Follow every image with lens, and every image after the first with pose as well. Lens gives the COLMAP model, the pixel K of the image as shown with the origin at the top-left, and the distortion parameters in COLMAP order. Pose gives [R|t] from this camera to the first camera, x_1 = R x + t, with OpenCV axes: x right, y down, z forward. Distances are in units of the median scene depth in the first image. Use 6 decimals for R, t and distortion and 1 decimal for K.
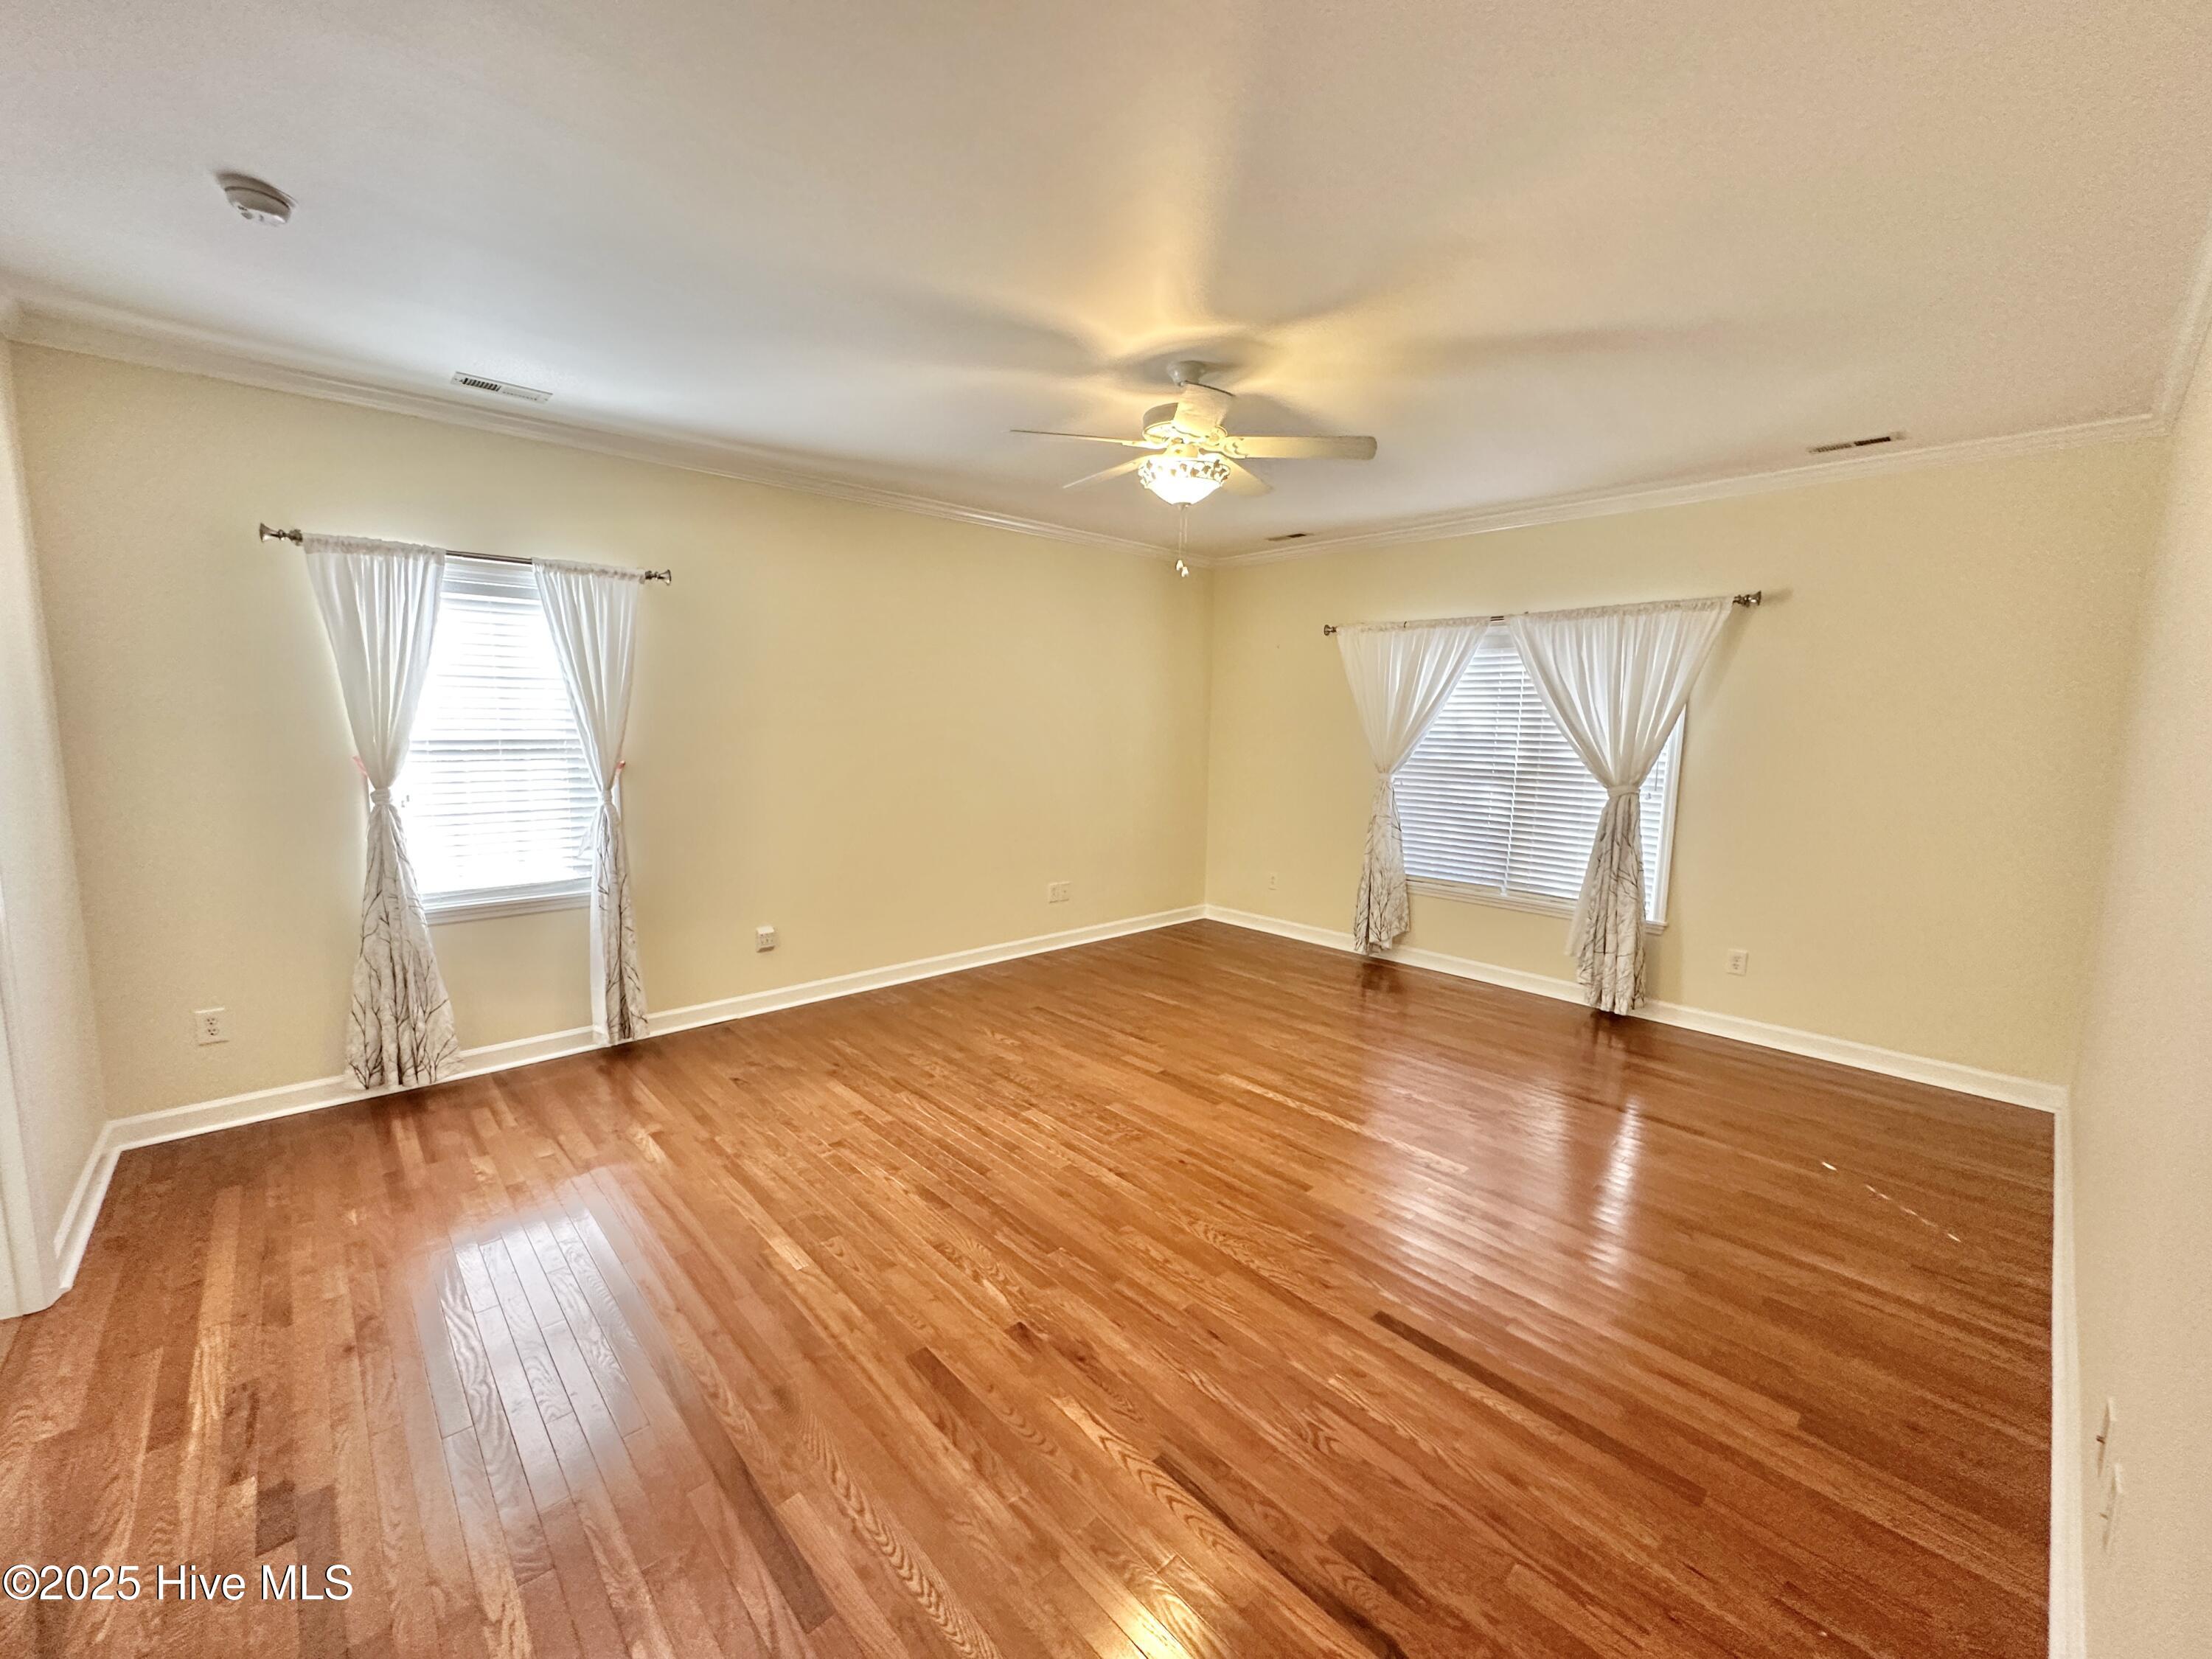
lens RADIAL K [[879.0, 0, 1105.4], [0, 879.0, 824.0], [0, 0, 1]] dist [0.003014, -0.000600]
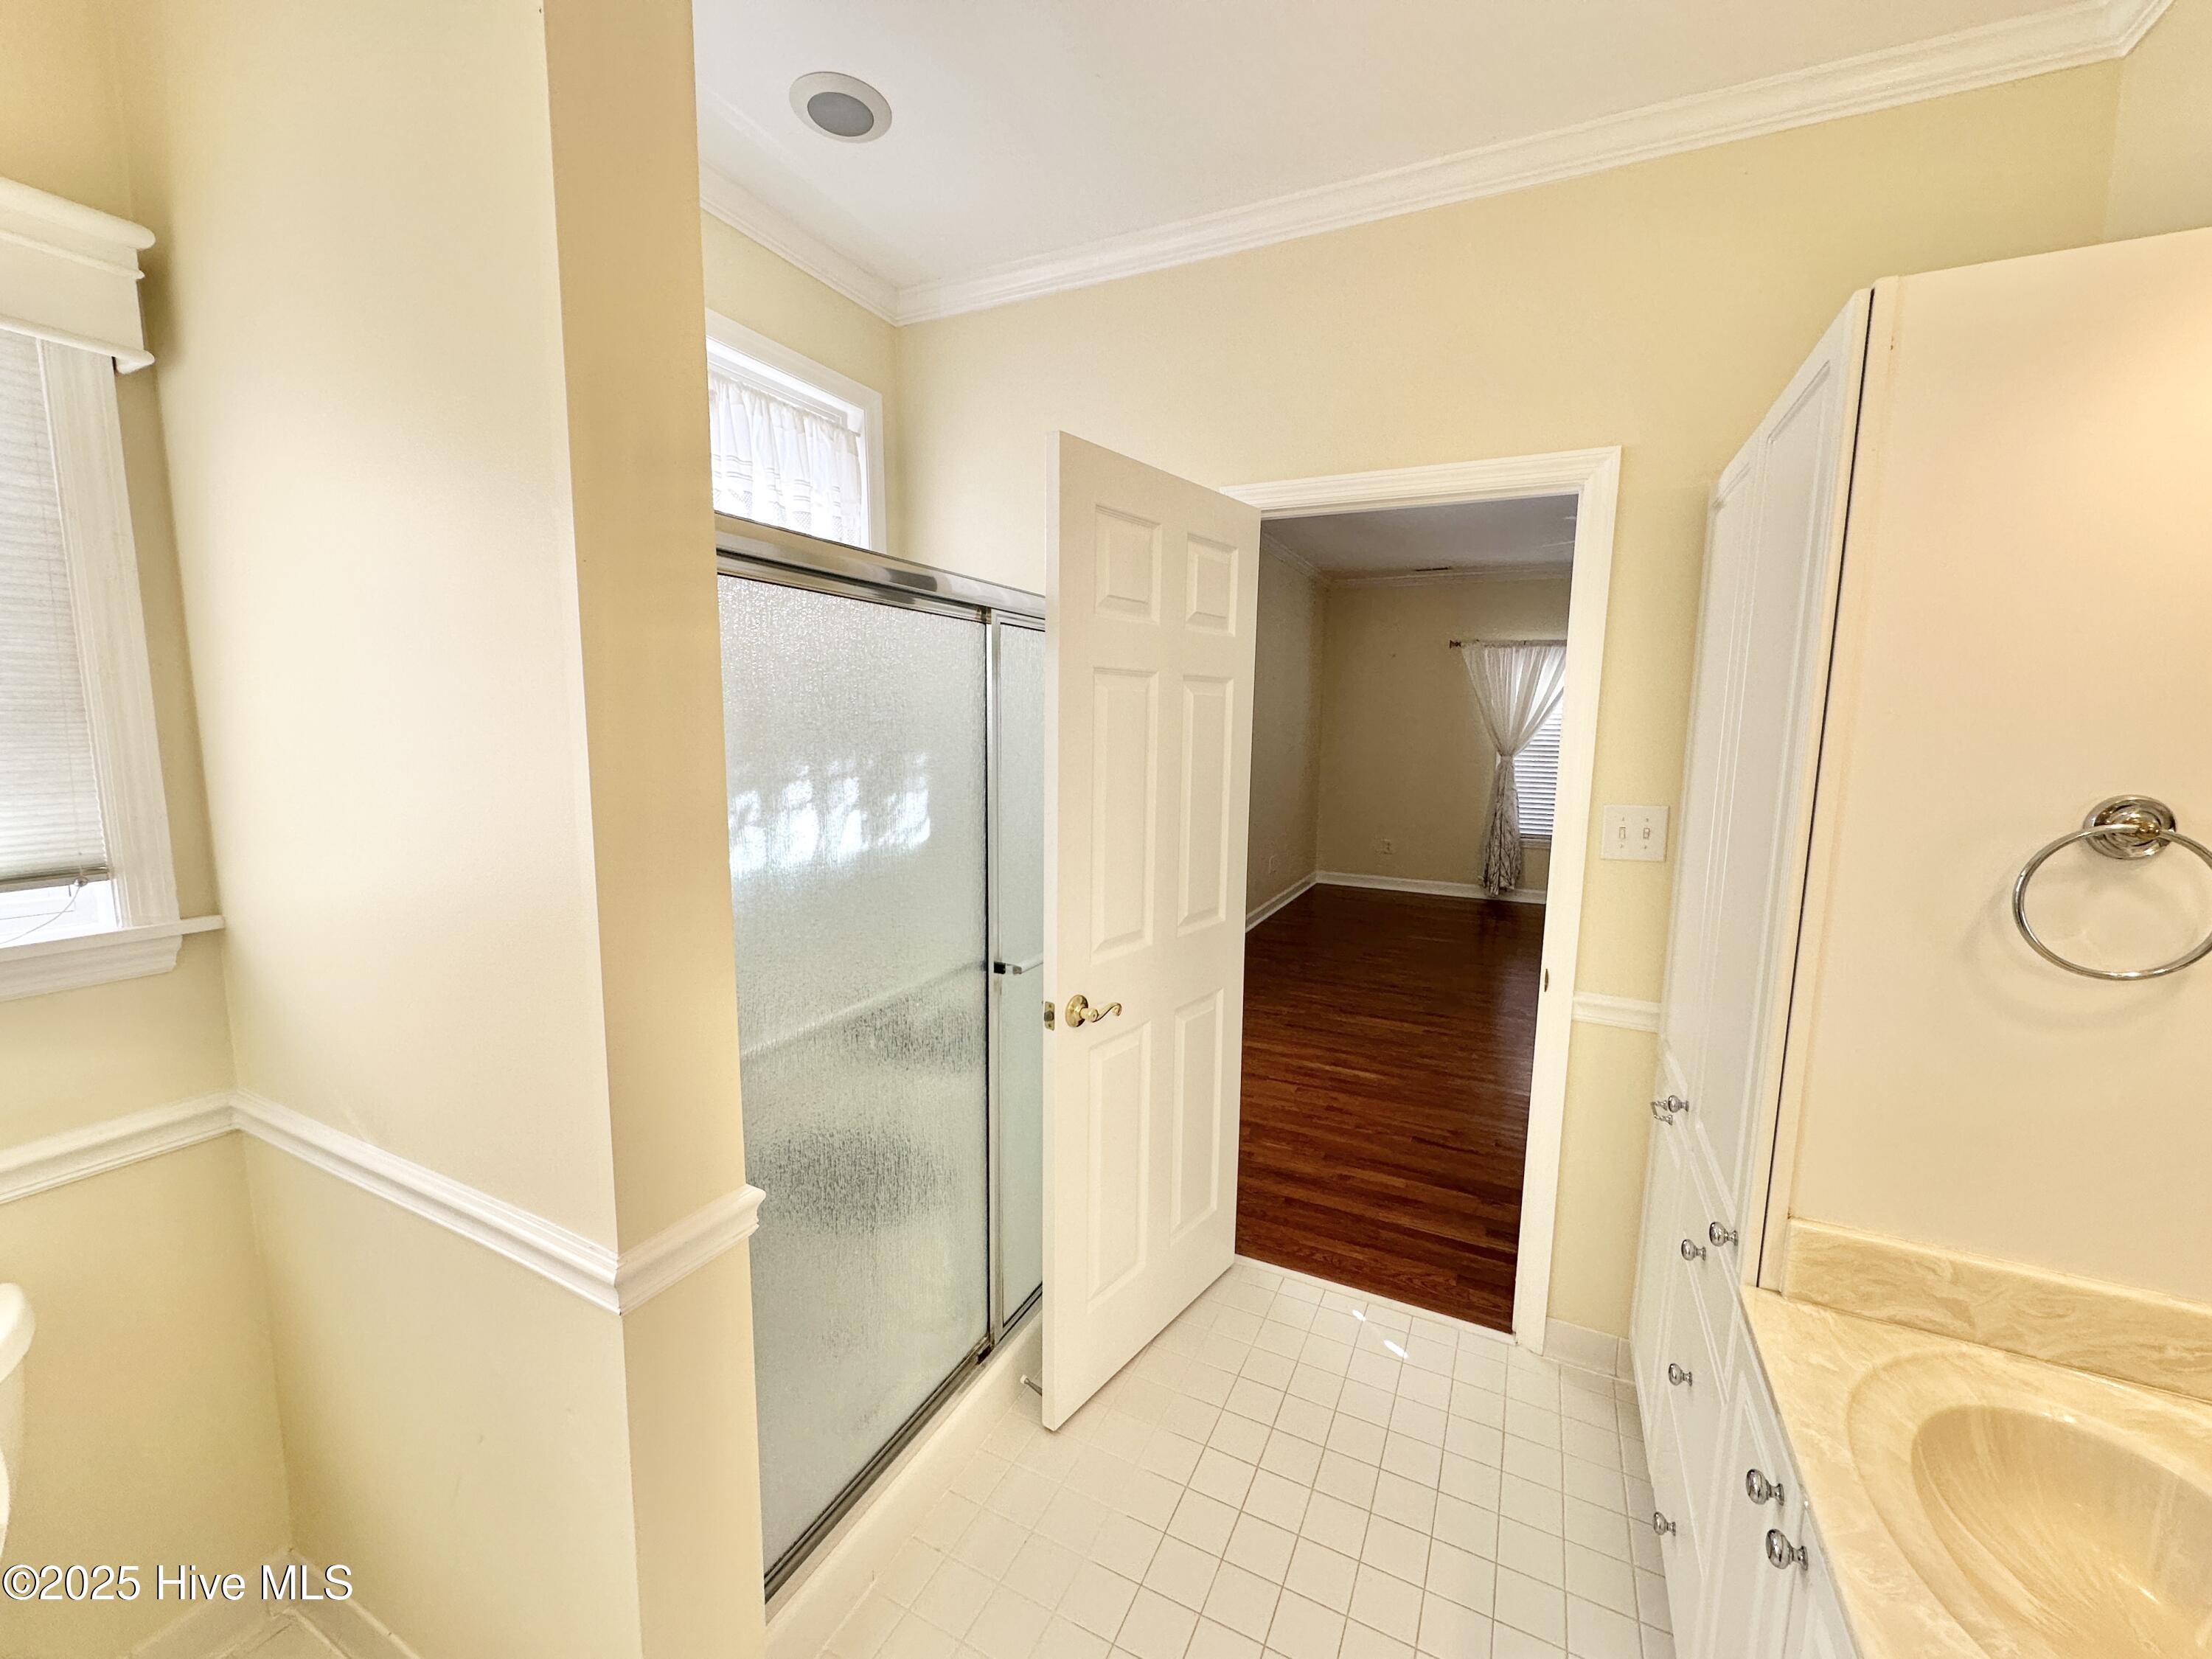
lens RADIAL K [[879.0, 0, 1097.0], [0, 879.0, 831.8], [0, 0, 1]] dist [0.003014, -0.000600]
pose [[0.937065, -0.037843, 0.347097, -0.901401], [0.030453, 0.999179, 0.026722, -0.003239], [-0.347823, -0.014470, 0.937448, -0.002674]]
